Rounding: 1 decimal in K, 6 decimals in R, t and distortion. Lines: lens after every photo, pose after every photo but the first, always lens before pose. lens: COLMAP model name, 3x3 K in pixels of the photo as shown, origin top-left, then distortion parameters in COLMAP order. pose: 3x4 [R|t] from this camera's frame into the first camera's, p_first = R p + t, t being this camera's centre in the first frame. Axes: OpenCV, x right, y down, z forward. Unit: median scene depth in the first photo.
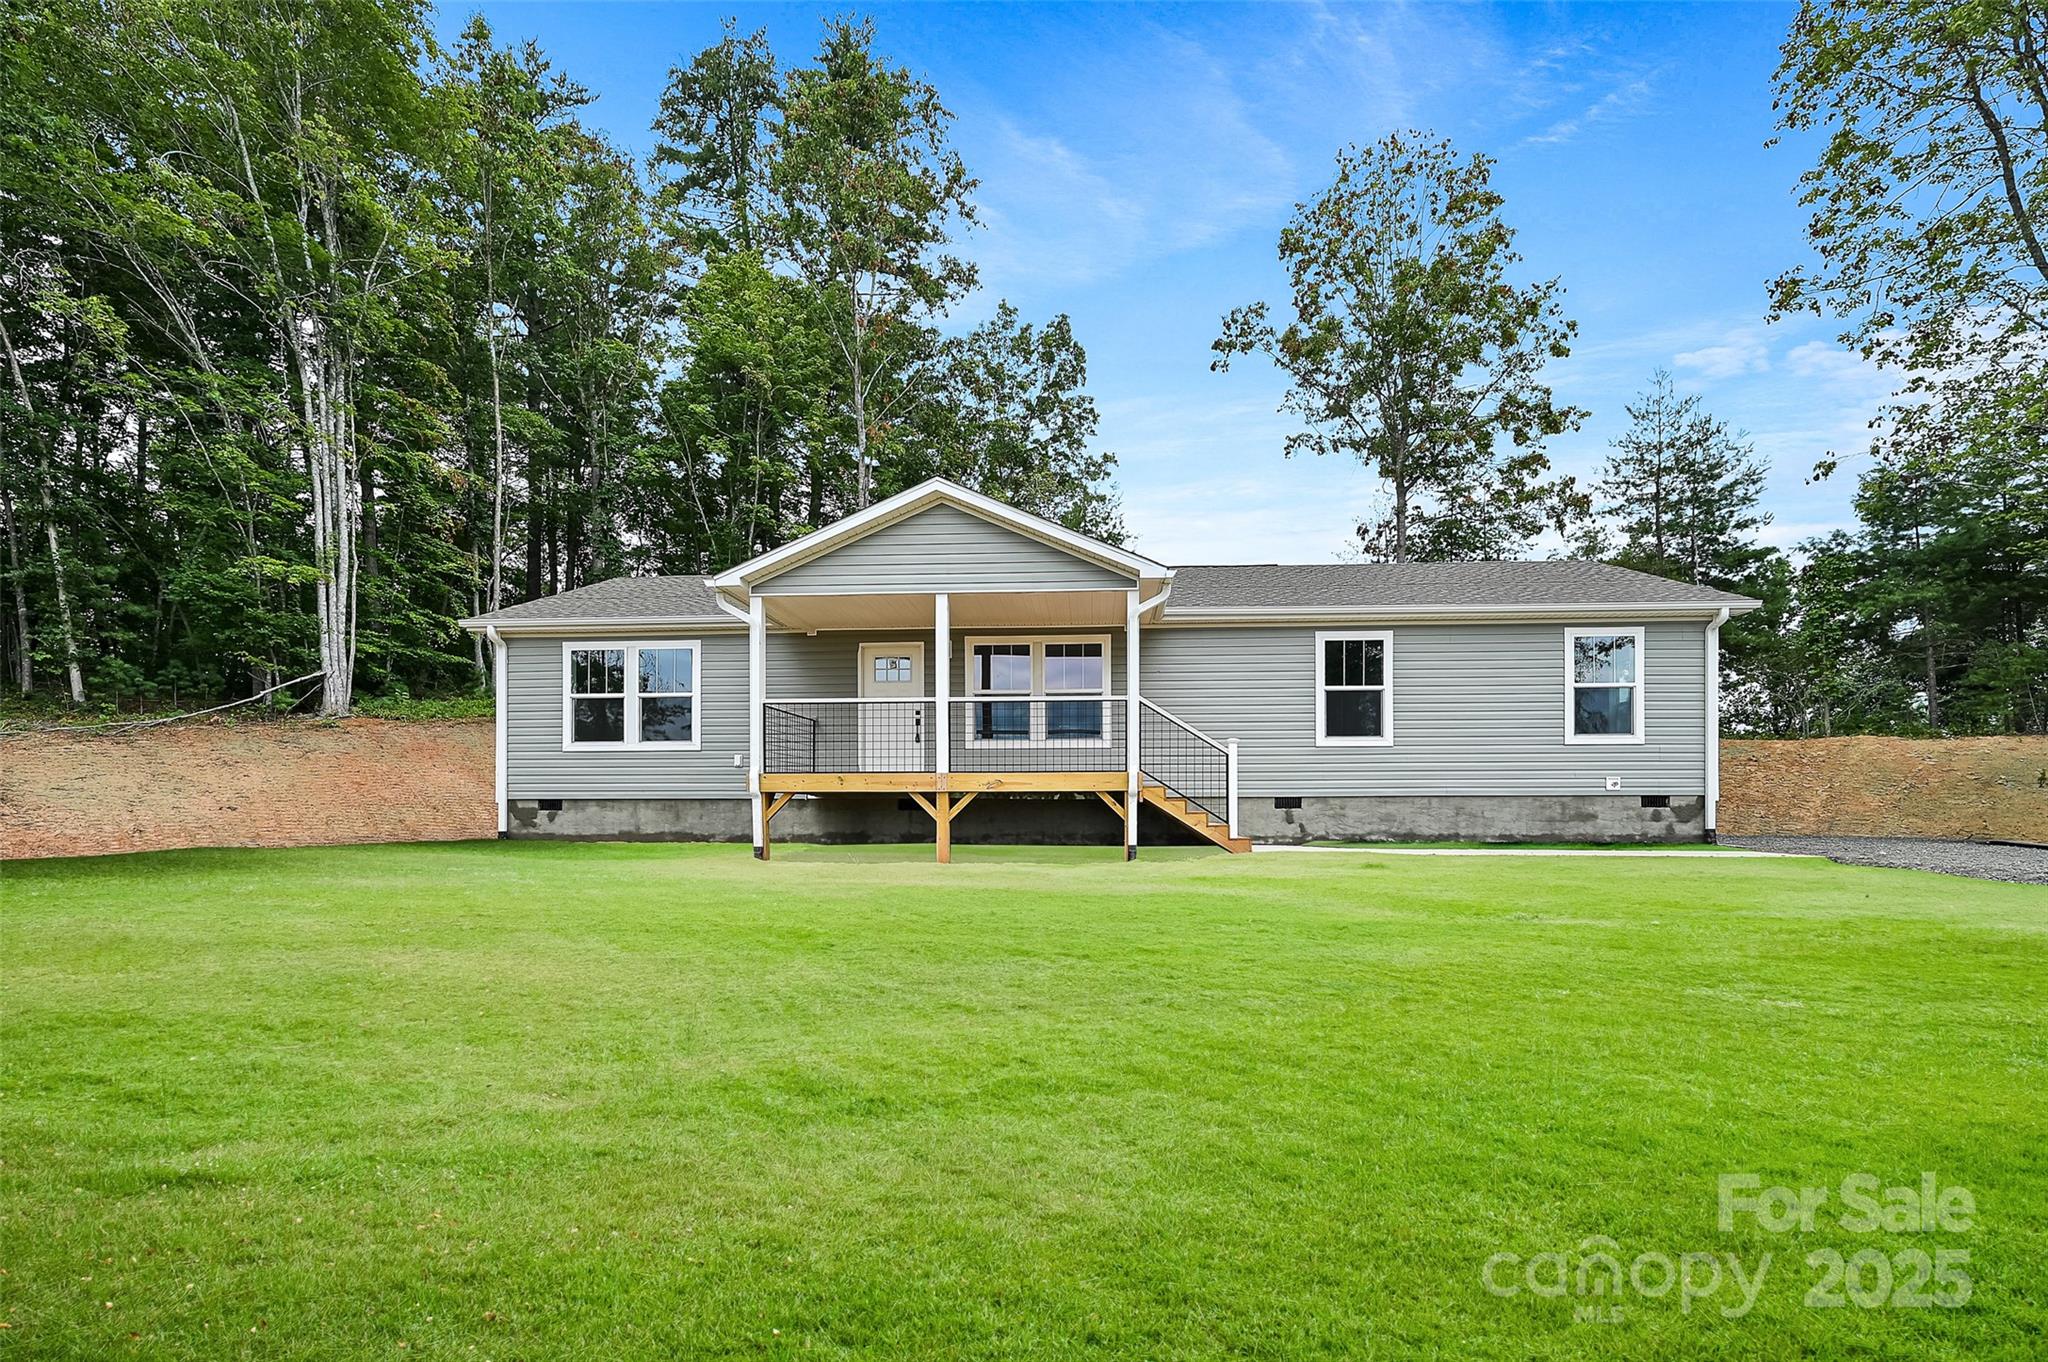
lens RADIAL K [[812.6, 0, 1030.8], [0, 812.6, 680.9], [0, 0, 1]] dist [-0.002030, -0.000149]
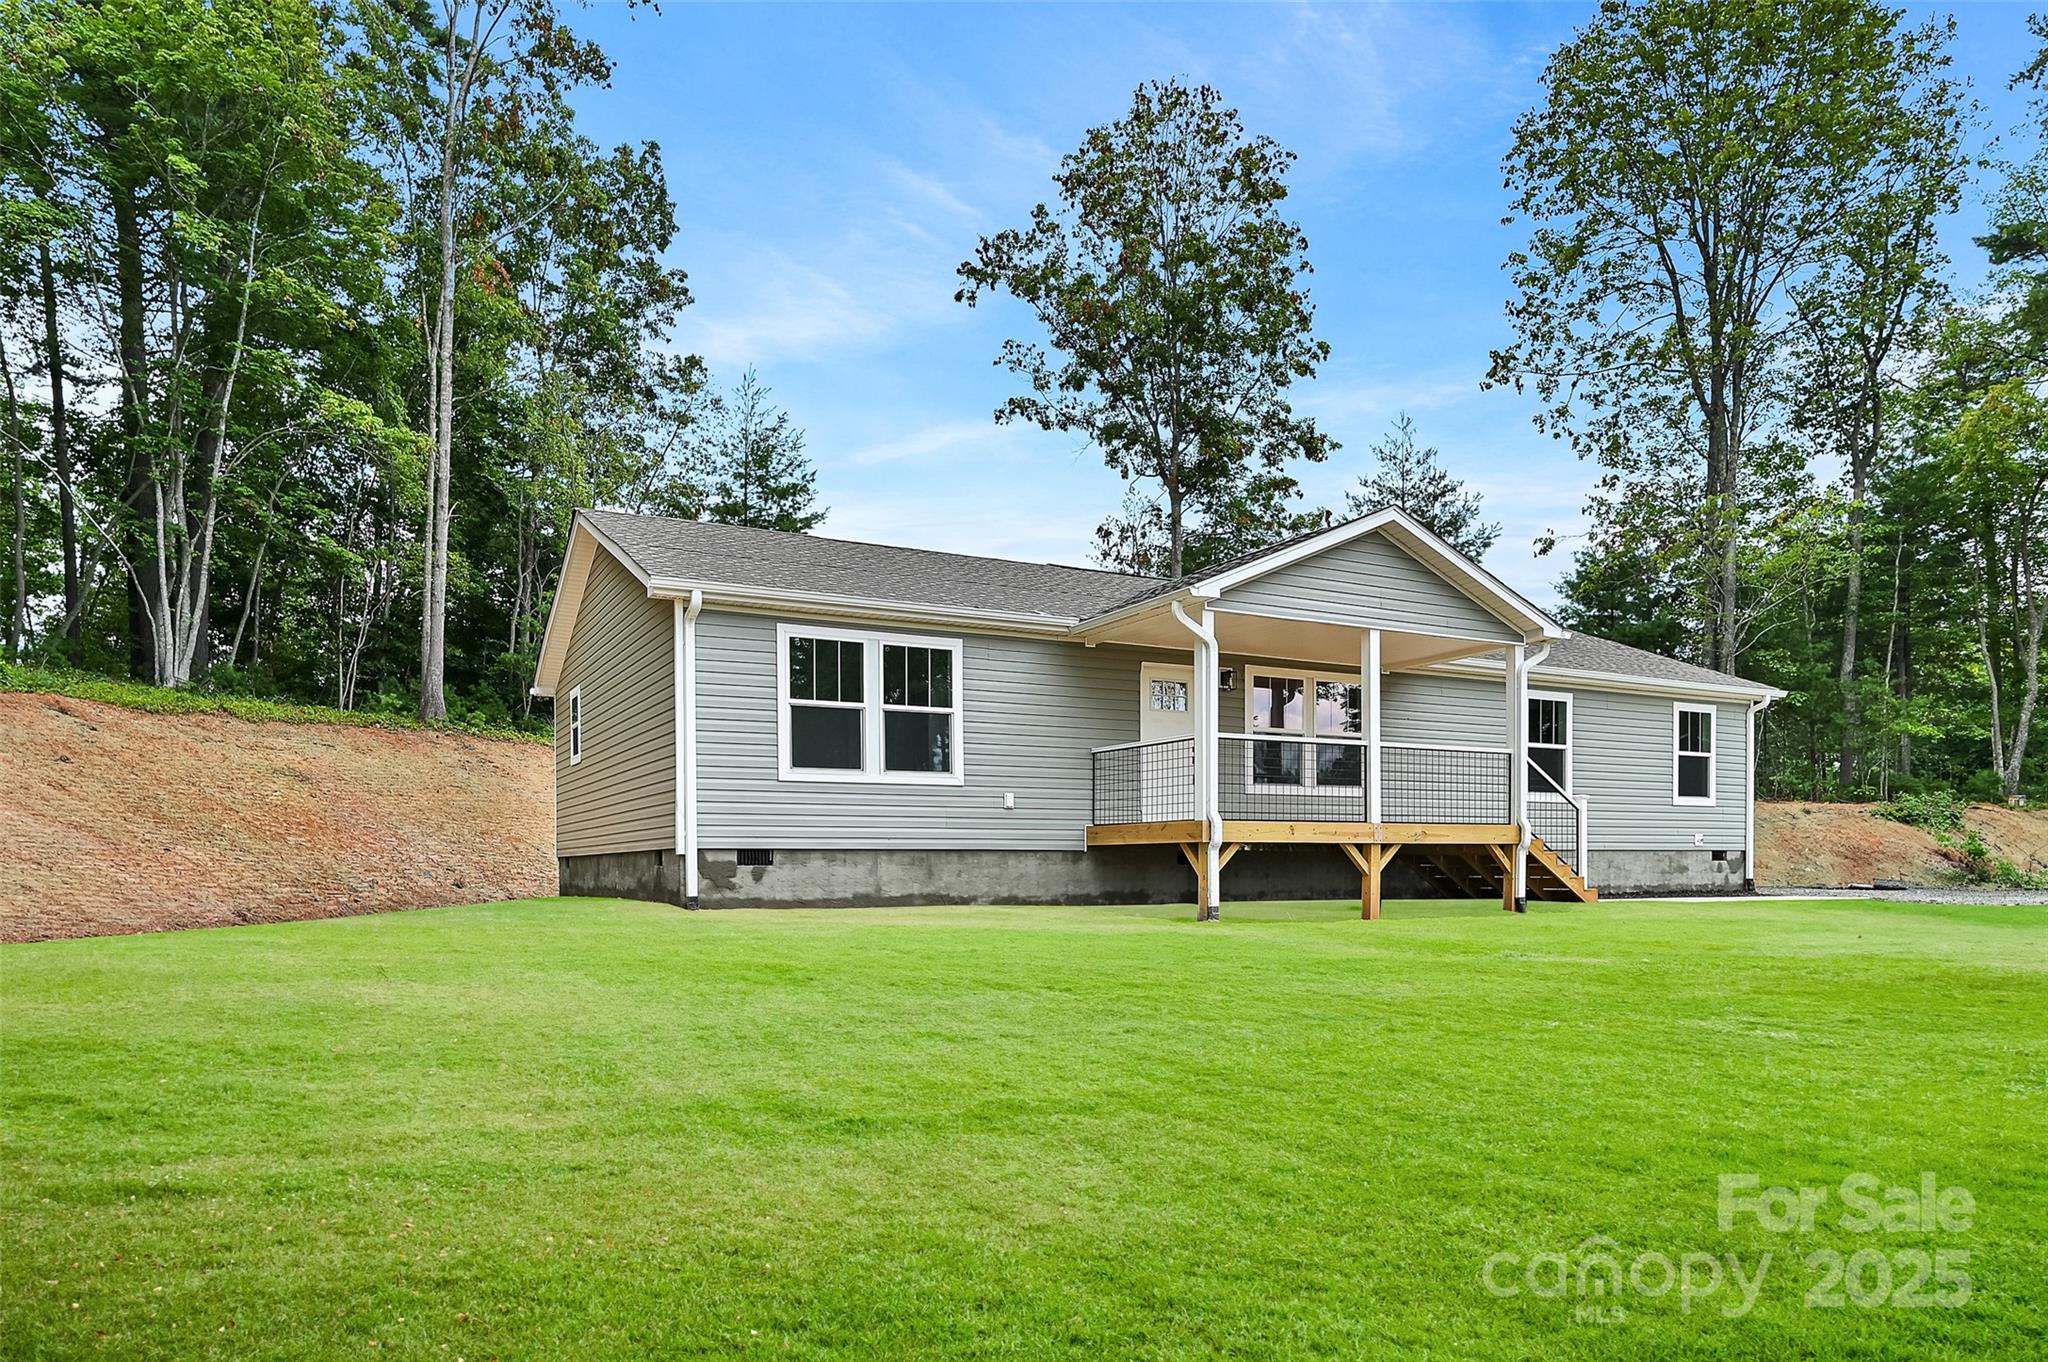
lens RADIAL K [[1134.4, 0, 1024.0], [0, 1134.4, 681.0], [0, 0, 1]] dist [0.003885, 0.001182]
pose [[0.873225, 0.075823, 0.481382, -0.873467], [-0.073420, 0.997016, -0.023857, 0.009522], [-0.481754, -0.014511, 0.876186, 0.046195]]
